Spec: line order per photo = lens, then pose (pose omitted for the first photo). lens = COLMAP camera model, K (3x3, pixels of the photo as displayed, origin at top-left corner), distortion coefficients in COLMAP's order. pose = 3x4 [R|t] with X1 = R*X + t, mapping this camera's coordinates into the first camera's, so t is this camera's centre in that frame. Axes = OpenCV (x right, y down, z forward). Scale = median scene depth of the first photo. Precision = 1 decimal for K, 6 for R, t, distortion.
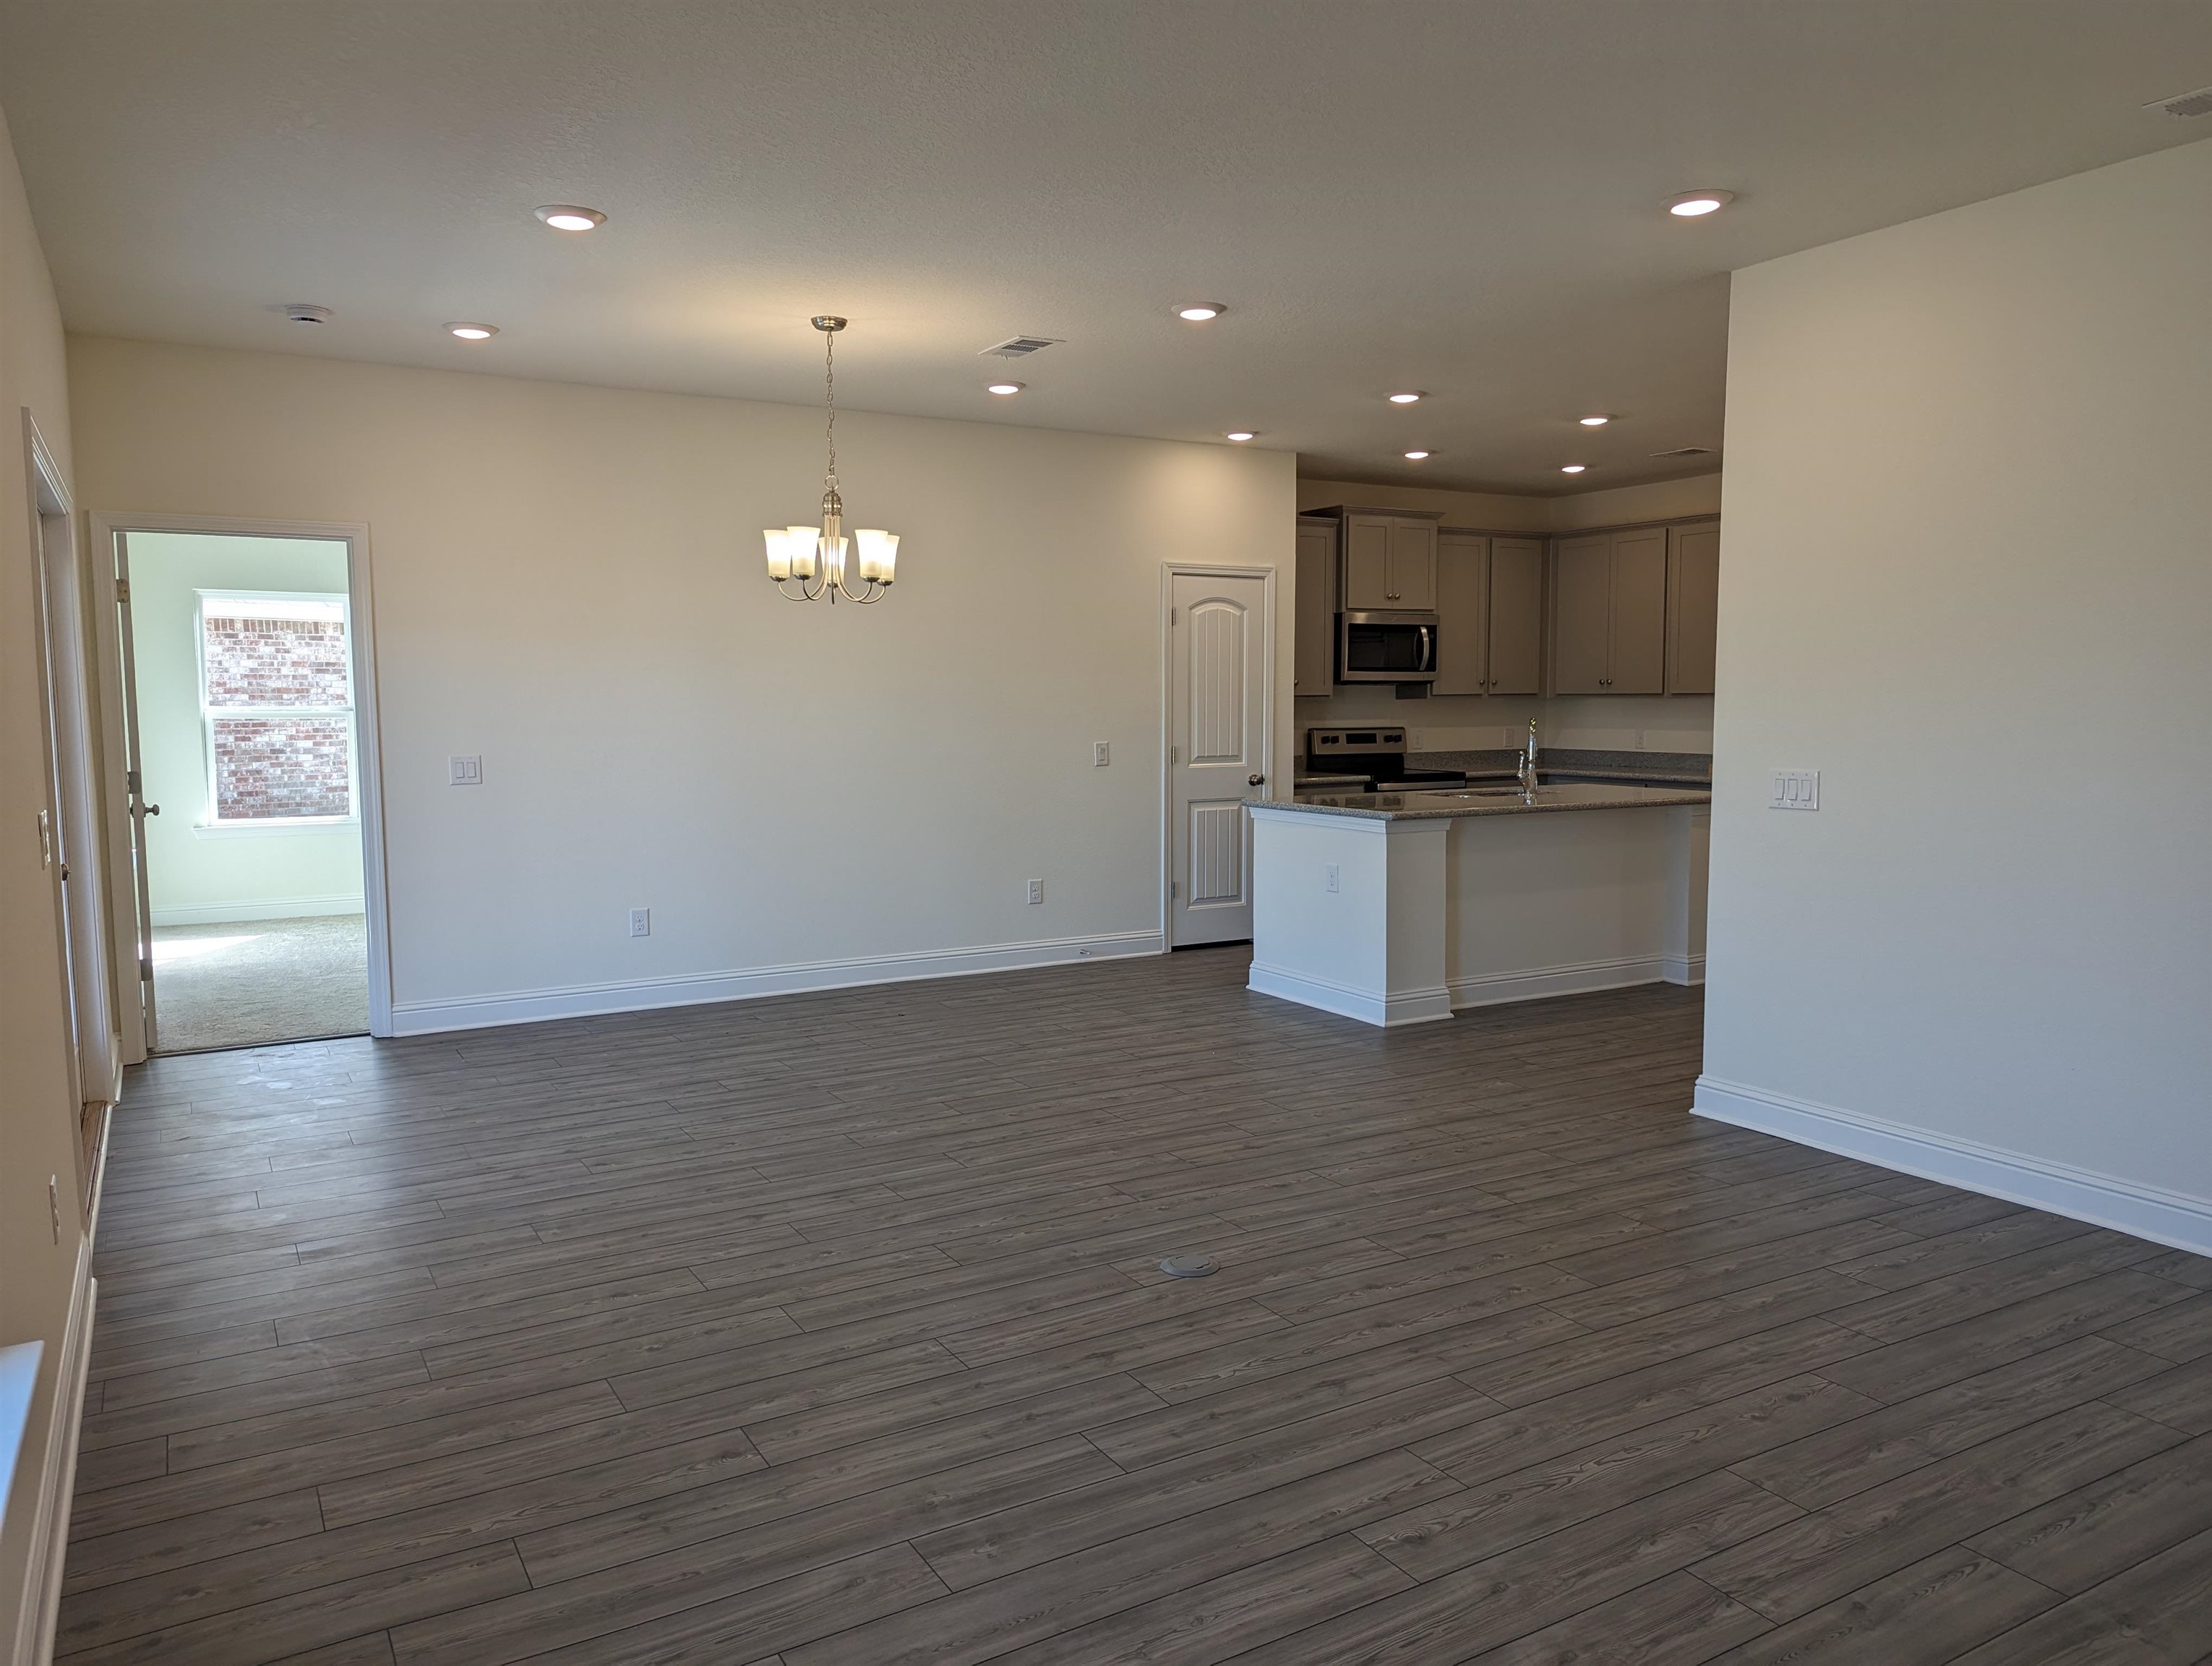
lens RADIAL K [[1553.0, 0, 1068.6], [0, 1553.0, 840.0], [0, 0, 1]] dist [0.046452, -0.035085]
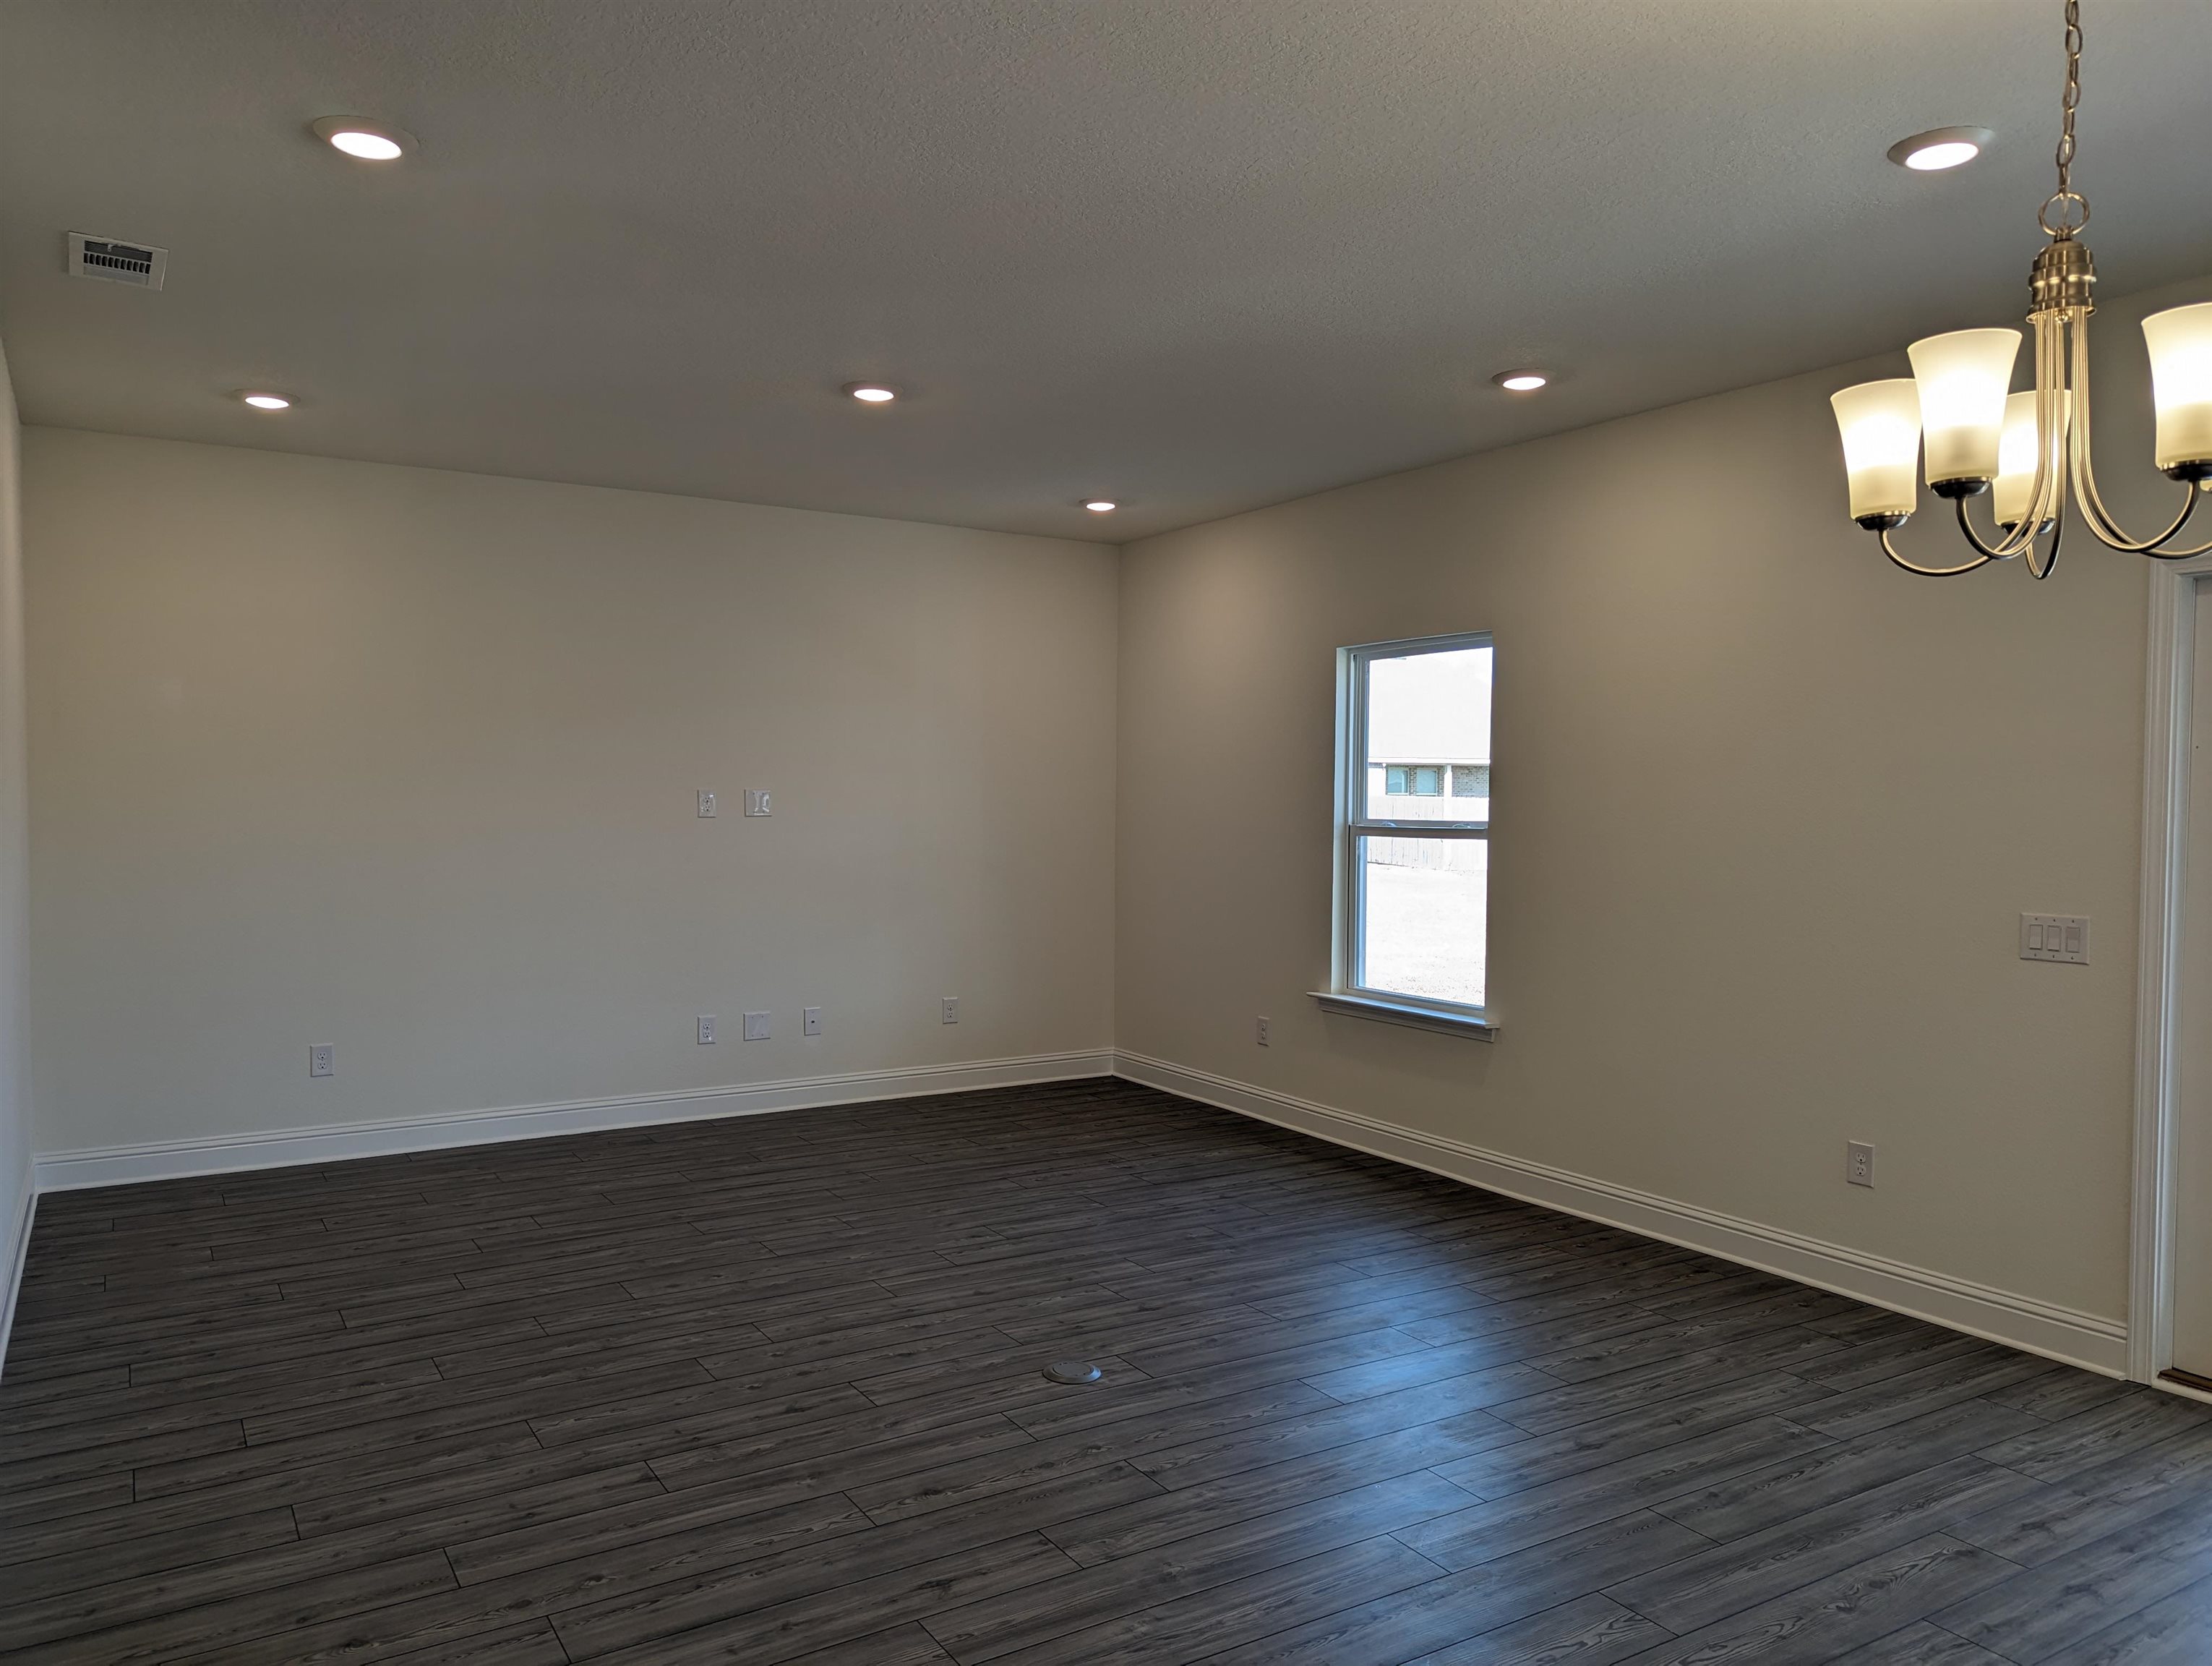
lens RADIAL K [[1553.0, 0, 1090.2], [0, 1553.0, 829.7], [0, 0, 1]] dist [0.046452, -0.035085]
pose [[-0.999244, -0.002219, -0.038803, 0.084676], [-0.006790, 0.992981, 0.118077, -0.158940], [0.038269, 0.118252, -0.992246, 1.571898]]
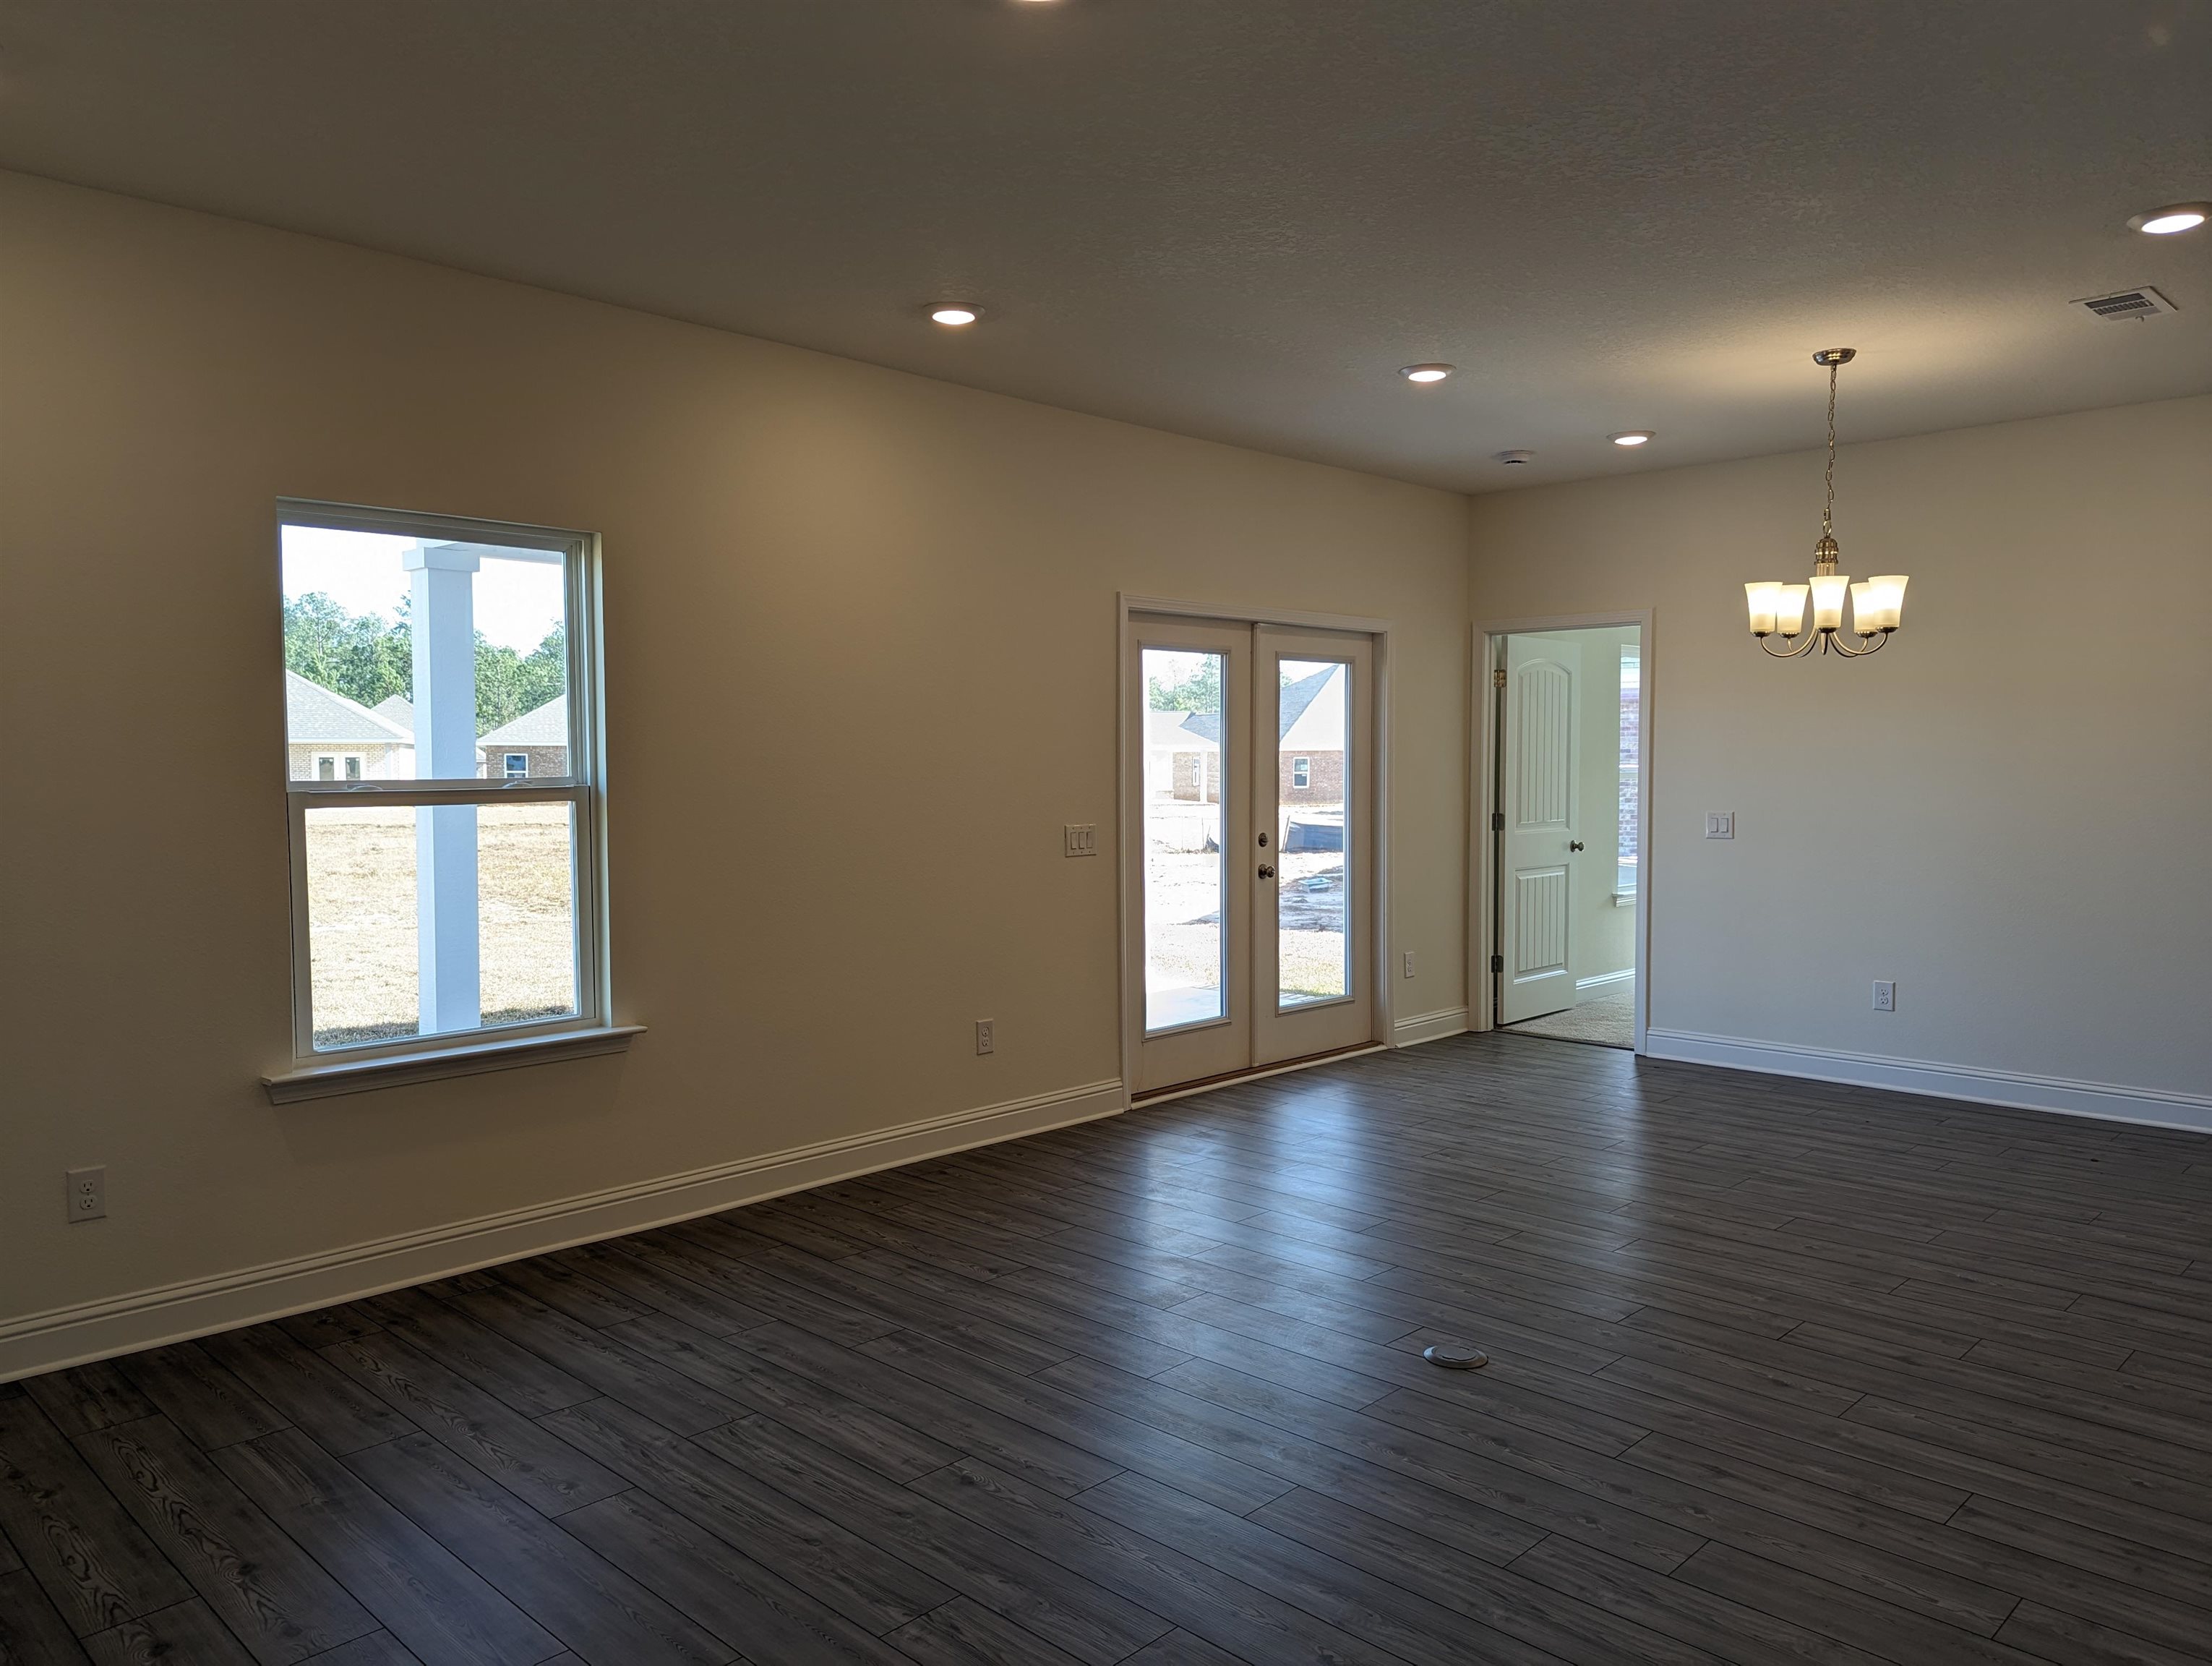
lens RADIAL K [[1553.0, 0, 1090.4], [0, 1553.0, 830.9], [0, 0, 1]] dist [0.046452, -0.035085]
pose [[0.271716, 0.051416, -0.961003, 0.734360], [-0.090411, 0.995519, 0.027700, -0.042915], [0.958121, 0.079358, 0.275147, 0.396479]]
